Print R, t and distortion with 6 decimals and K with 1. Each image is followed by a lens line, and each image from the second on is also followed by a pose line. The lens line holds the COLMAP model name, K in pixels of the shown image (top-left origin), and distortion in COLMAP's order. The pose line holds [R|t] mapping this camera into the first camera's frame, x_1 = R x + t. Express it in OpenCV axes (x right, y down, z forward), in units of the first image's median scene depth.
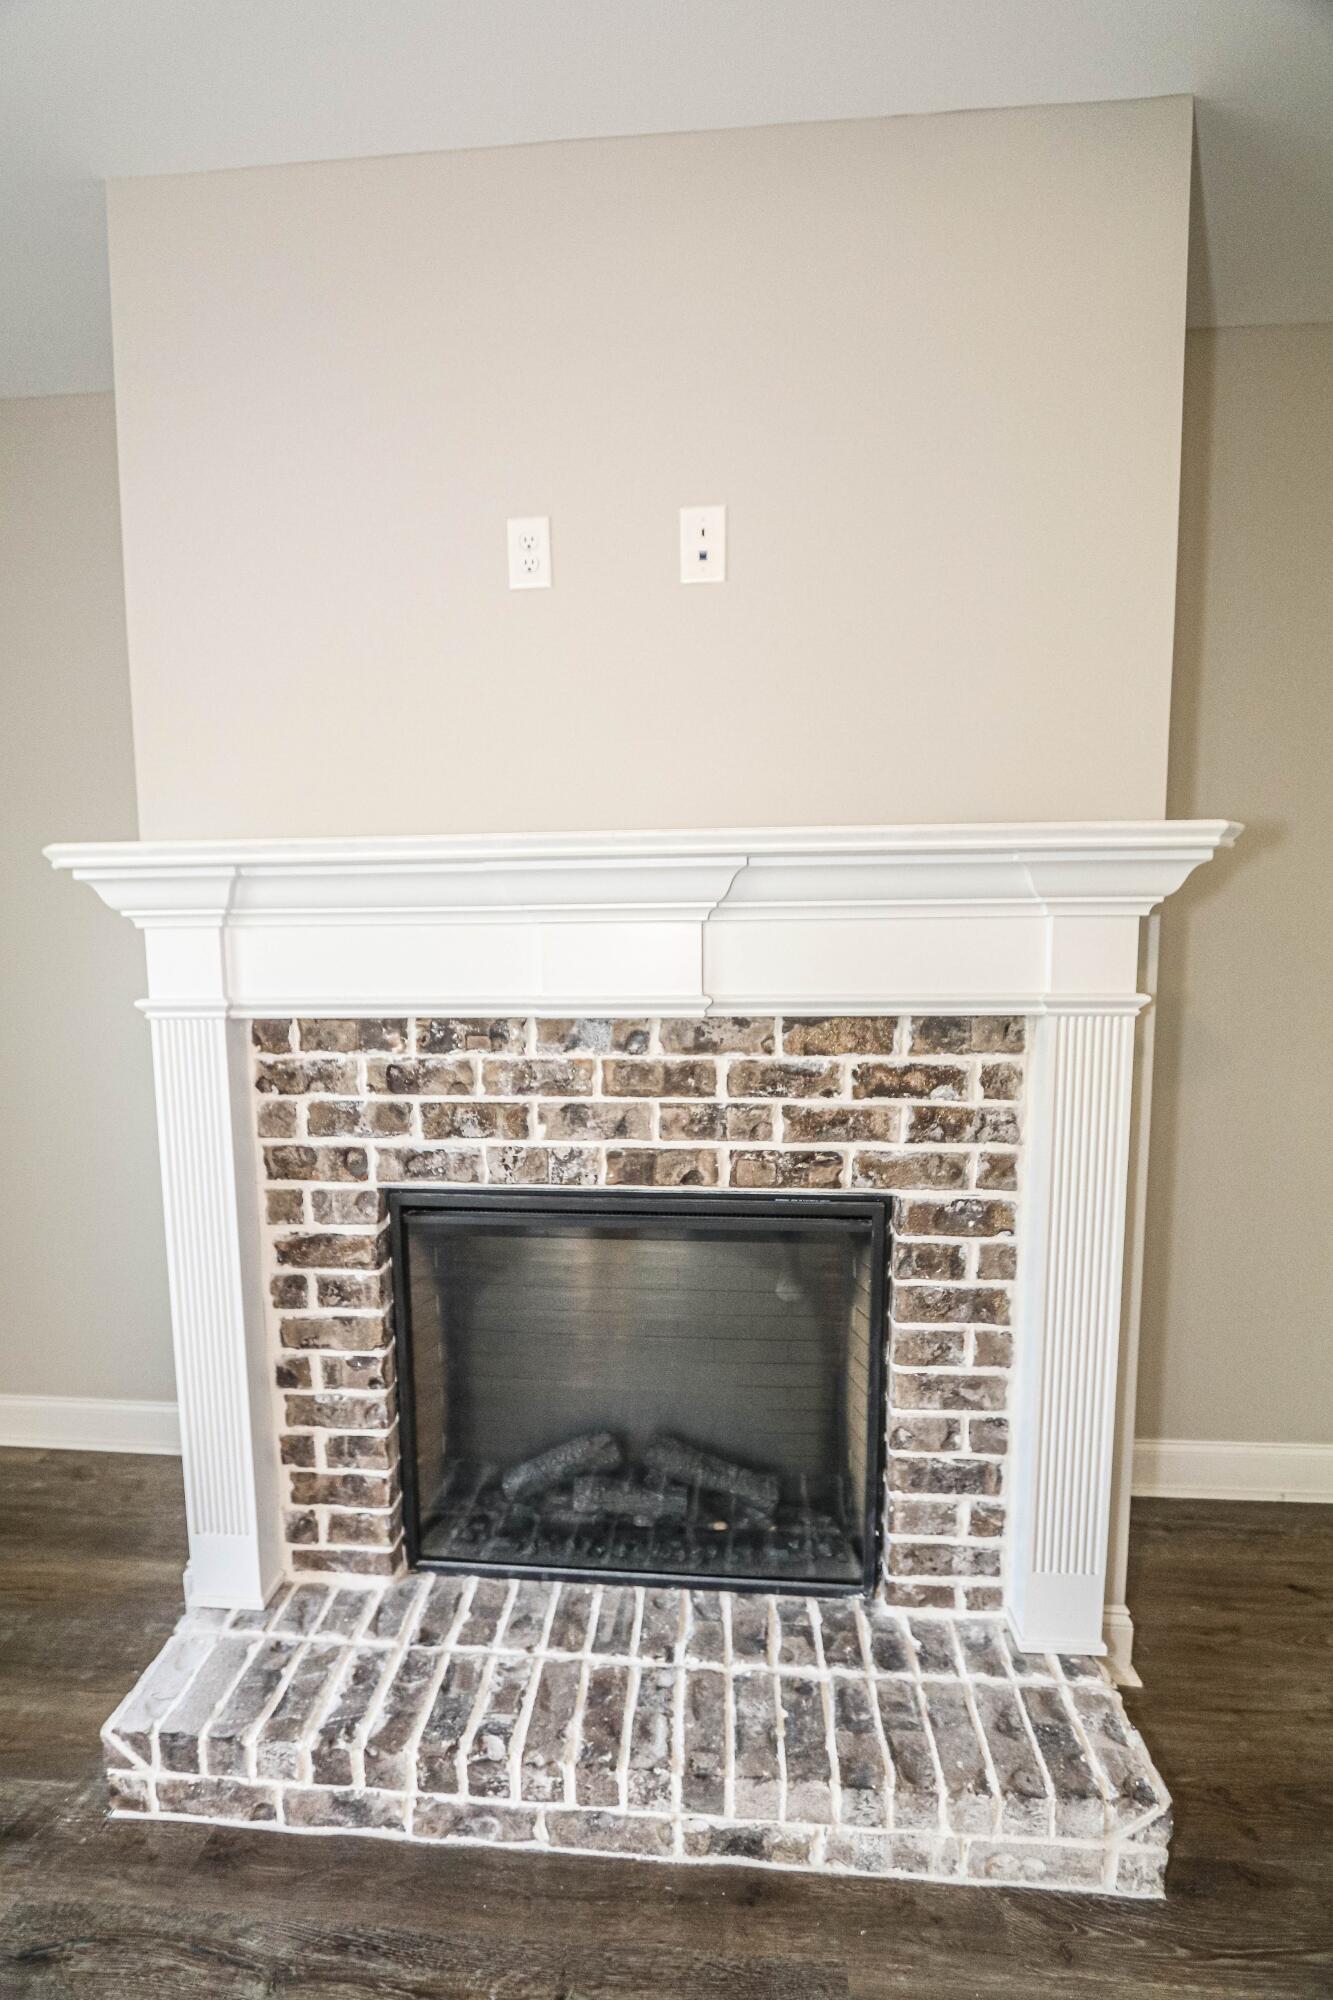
lens RADIAL K [[926.0, 0, 670.3], [0, 926.0, 1046.0], [0, 0, 1]] dist [-0.006047, -0.000528]
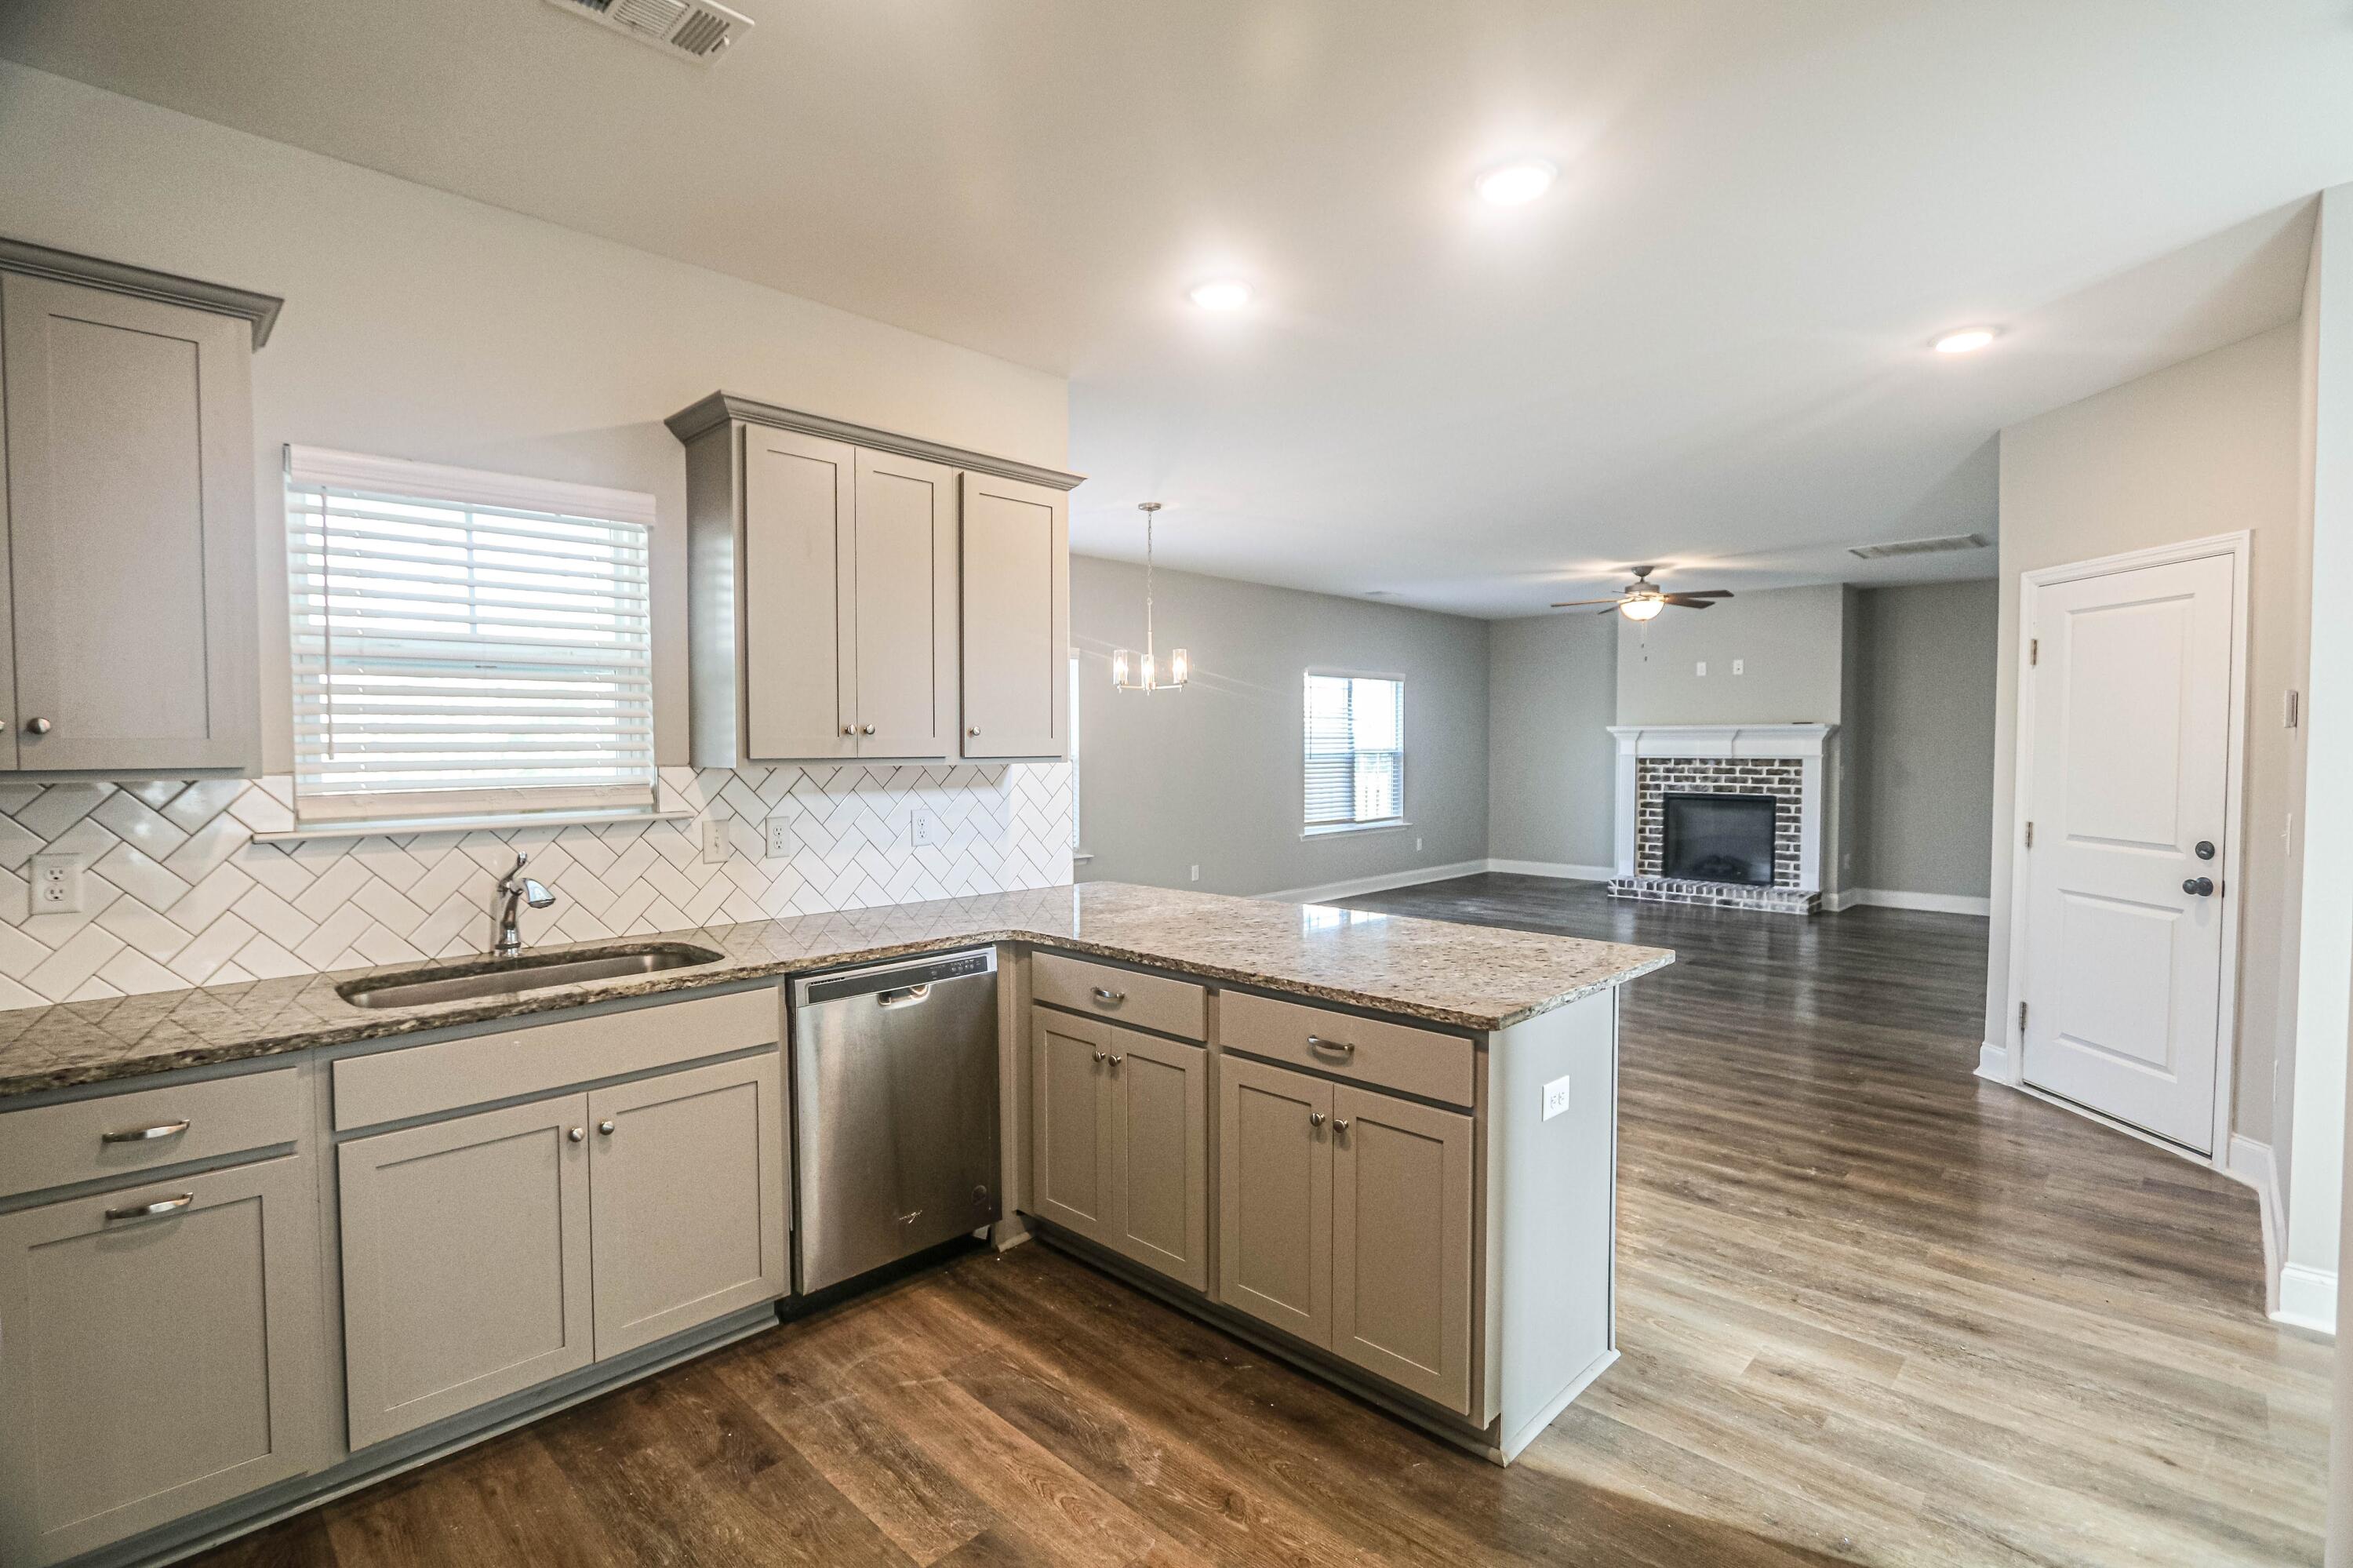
lens RADIAL K [[1089.5, 0, 1148.6], [0, 1089.5, 778.6], [0, 0, 1]] dist [-0.006047, -0.000528]
pose [[0.758139, 0.030837, -0.651364, 1.440256], [-0.080612, 0.995651, -0.046690, 0.593521], [0.647091, 0.087905, 0.757328, -5.396267]]
